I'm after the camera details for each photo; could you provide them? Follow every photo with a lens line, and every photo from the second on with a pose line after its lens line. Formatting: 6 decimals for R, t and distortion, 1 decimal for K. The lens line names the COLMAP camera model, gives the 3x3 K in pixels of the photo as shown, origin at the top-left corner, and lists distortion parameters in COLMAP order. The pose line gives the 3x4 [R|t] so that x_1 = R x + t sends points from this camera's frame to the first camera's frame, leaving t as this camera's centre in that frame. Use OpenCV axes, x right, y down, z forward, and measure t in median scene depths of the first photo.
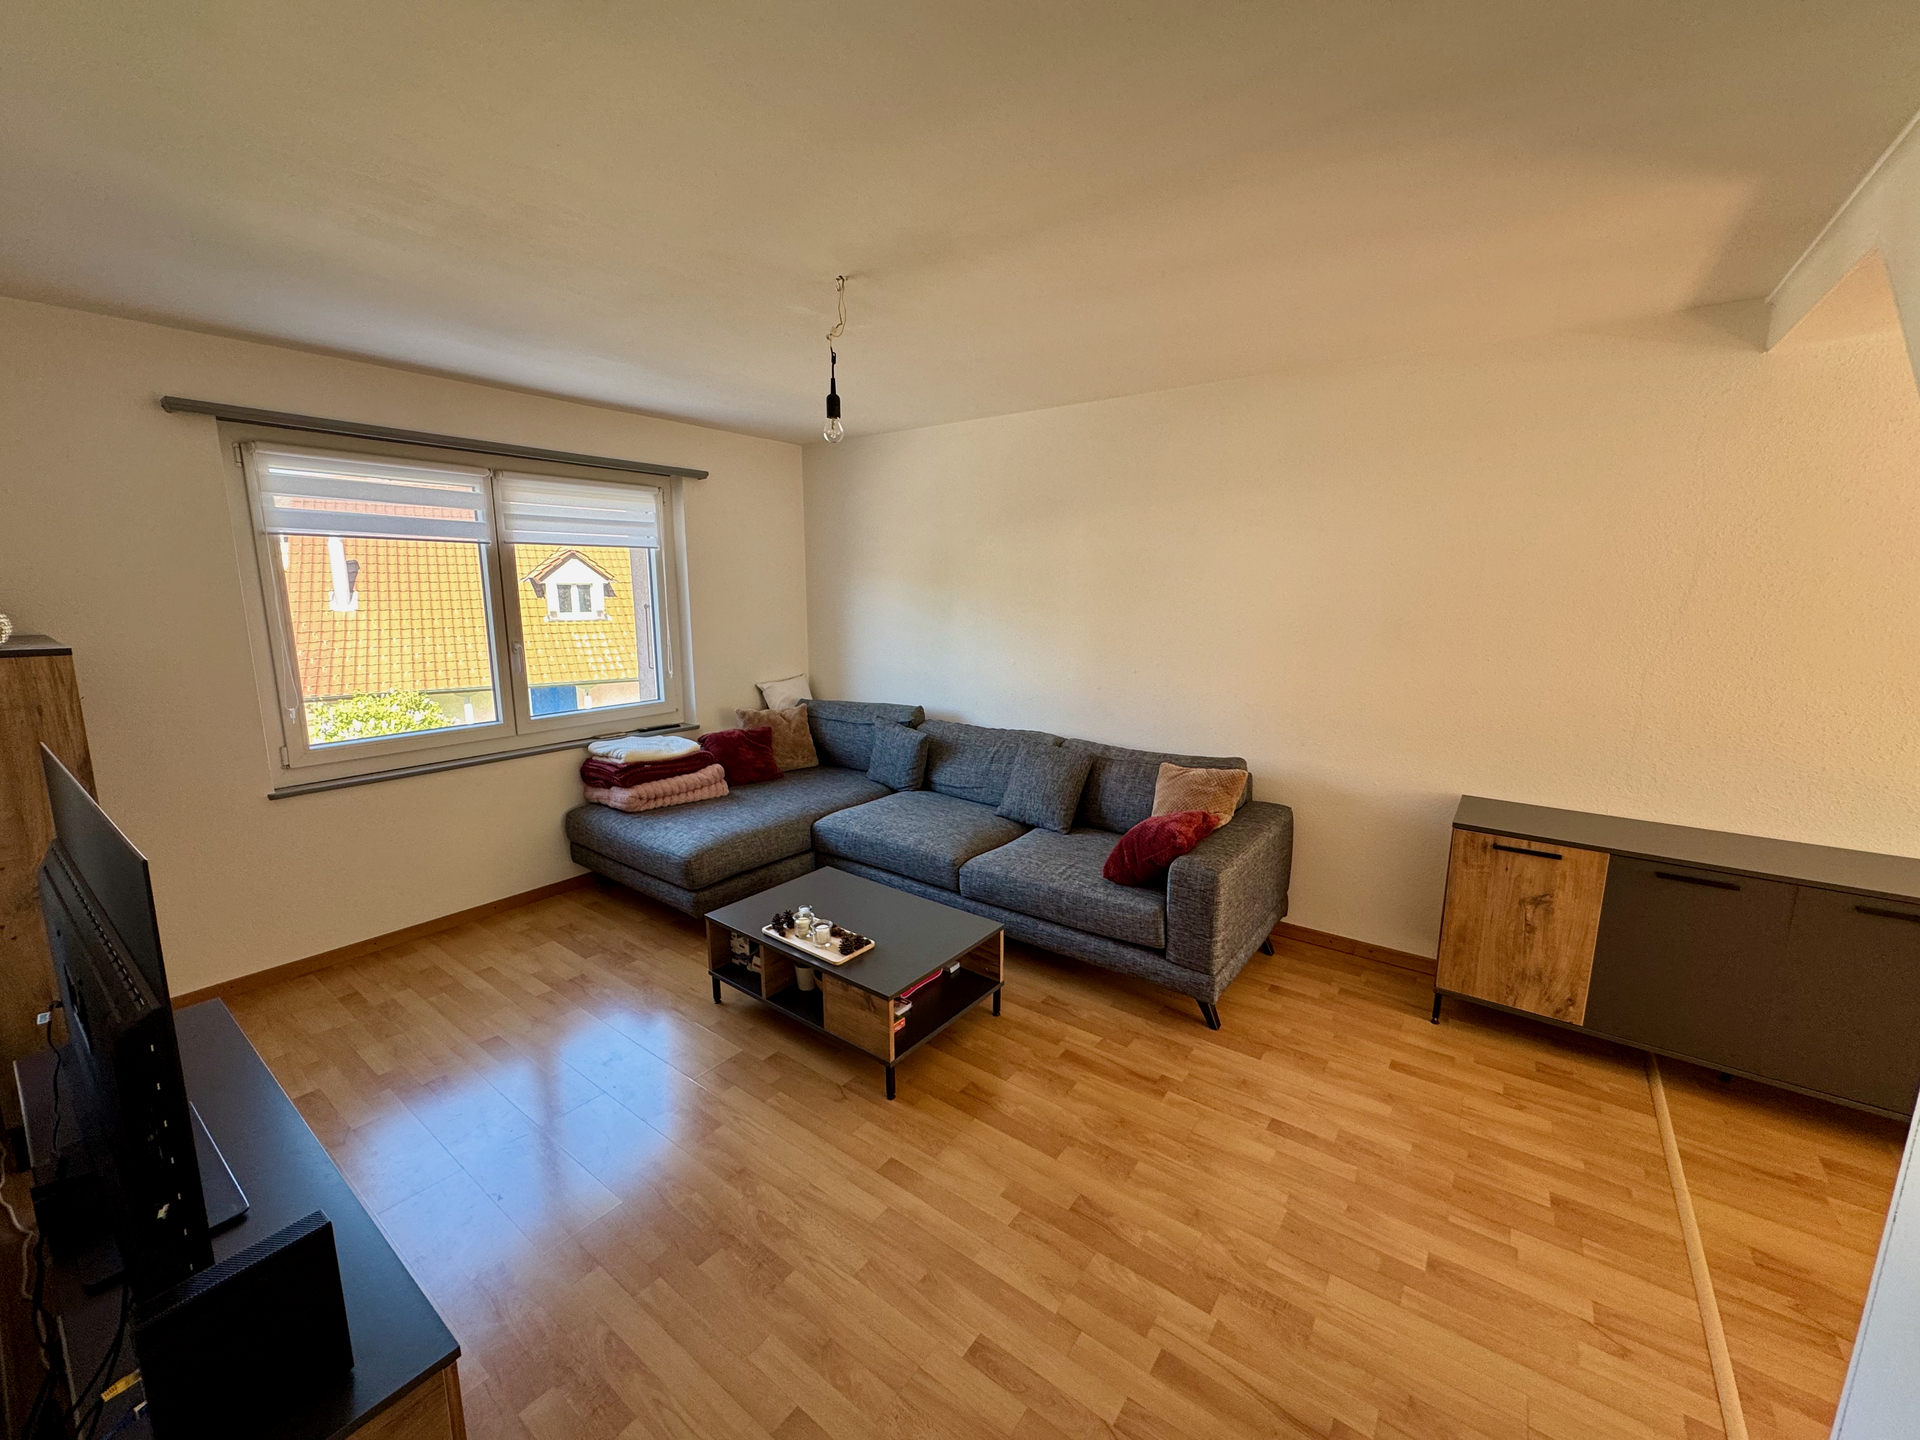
lens RADIAL K [[759.9, 0, 958.4], [0, 759.9, 716.3], [0, 0, 1]] dist [-0.000426, 0.000017]
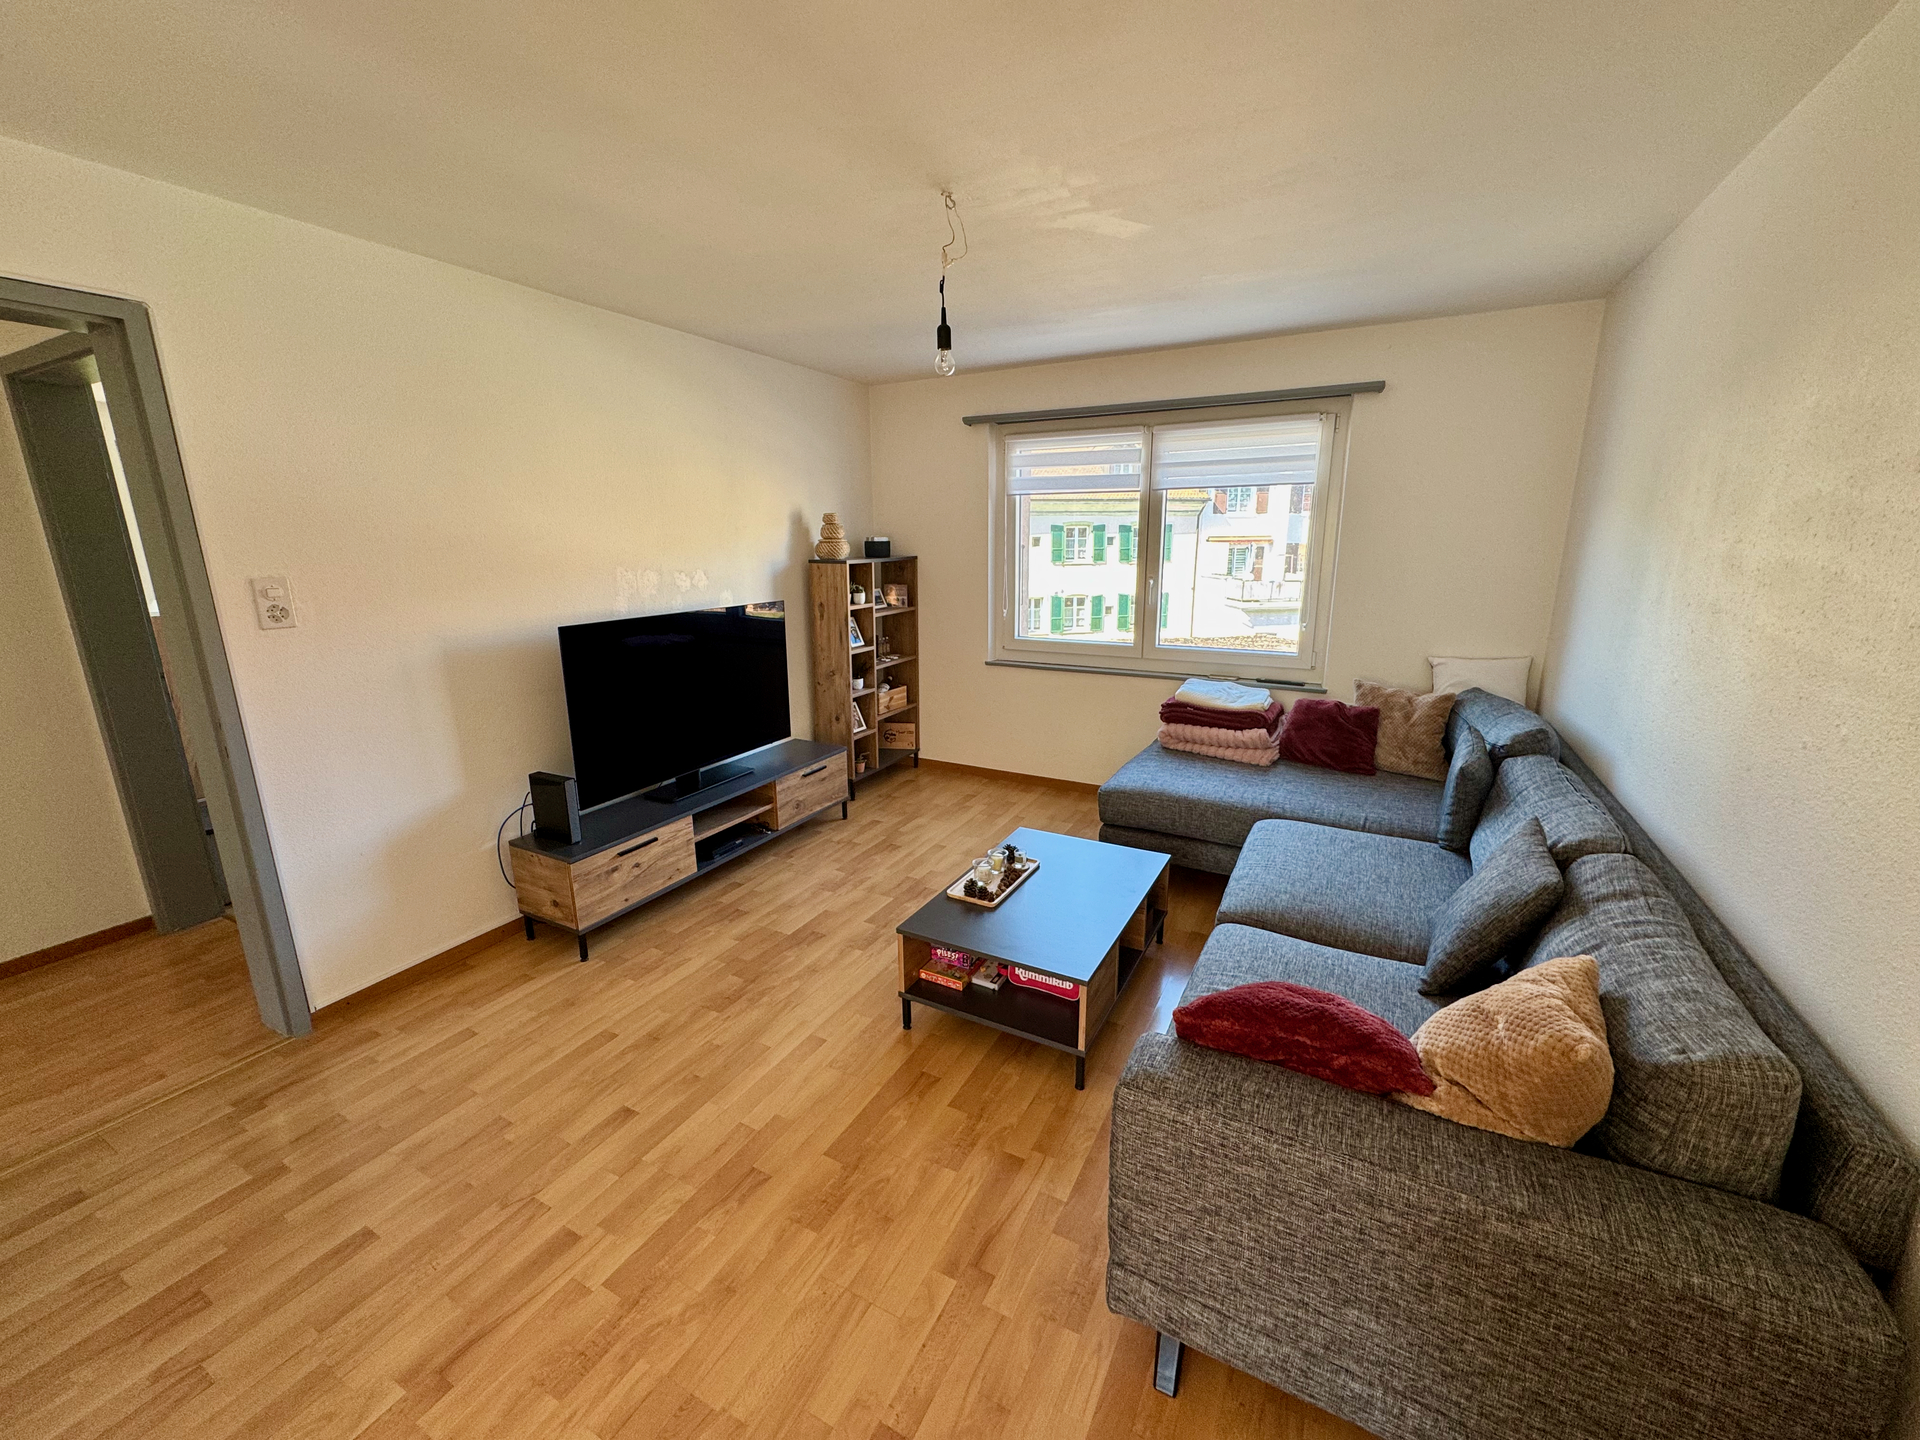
lens RADIAL K [[759.9, 0, 958.4], [0, 759.9, 716.3], [0, 0, 1]] dist [-0.000426, 0.000017]
pose [[0.154257, 0.227655, -0.961446, 0.665399], [-0.161086, 0.965868, 0.202857, -0.103149], [0.974811, 0.123583, 0.185664, 0.670188]]
